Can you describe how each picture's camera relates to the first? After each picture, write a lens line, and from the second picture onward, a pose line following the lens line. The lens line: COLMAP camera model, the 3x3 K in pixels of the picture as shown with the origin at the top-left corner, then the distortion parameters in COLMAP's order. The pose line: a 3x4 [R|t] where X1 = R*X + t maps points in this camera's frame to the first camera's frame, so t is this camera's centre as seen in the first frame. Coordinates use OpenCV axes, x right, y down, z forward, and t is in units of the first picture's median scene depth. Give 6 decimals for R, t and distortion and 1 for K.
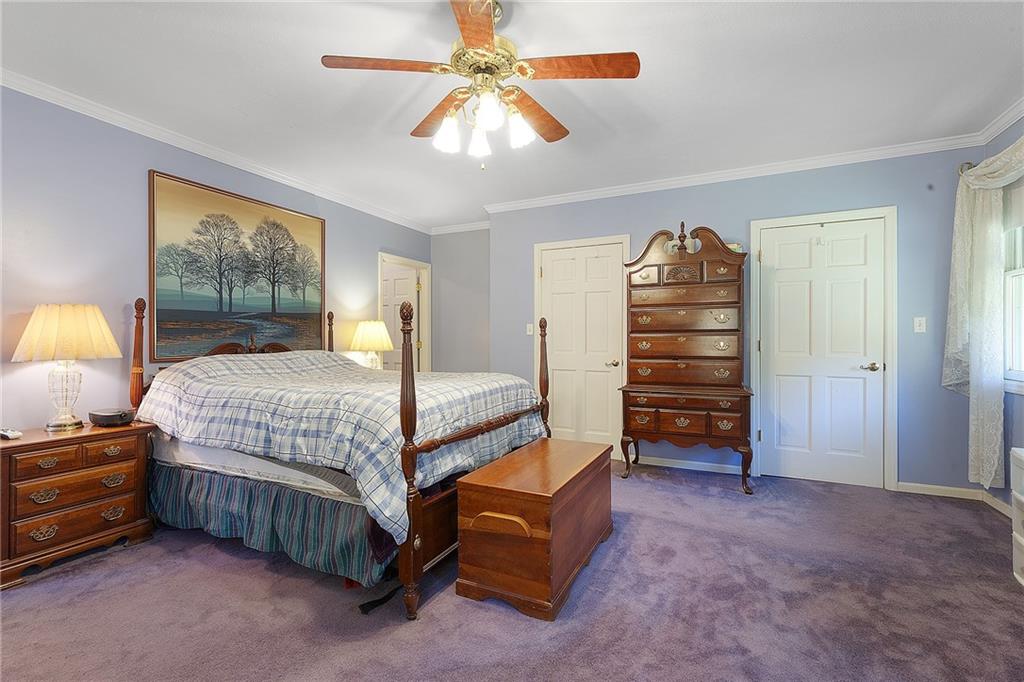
lens RADIAL K [[459.4, 0, 511.0], [0, 459.4, 336.9], [0, 0, 1]] dist [0.010548, 0.000637]
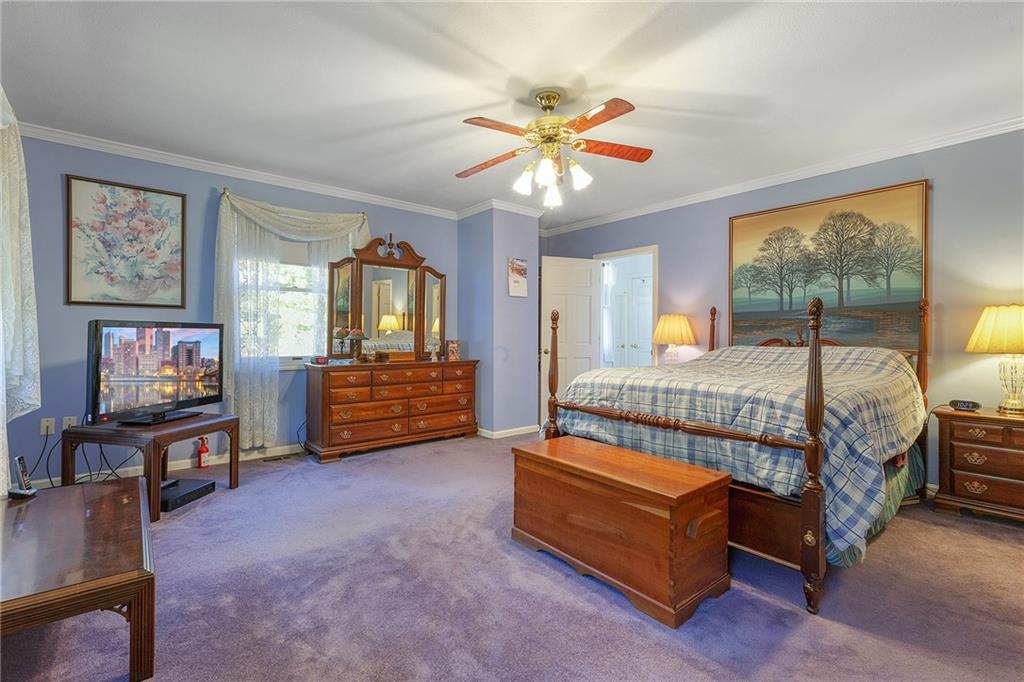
lens RADIAL K [[459.4, 0, 511.0], [0, 459.4, 336.9], [0, 0, 1]] dist [0.010548, 0.000637]
pose [[-0.414734, 0.006847, -0.909917, 0.726026], [-0.001278, 0.999966, 0.008108, 0.003662], [0.909942, 0.004526, -0.414711, 0.852487]]
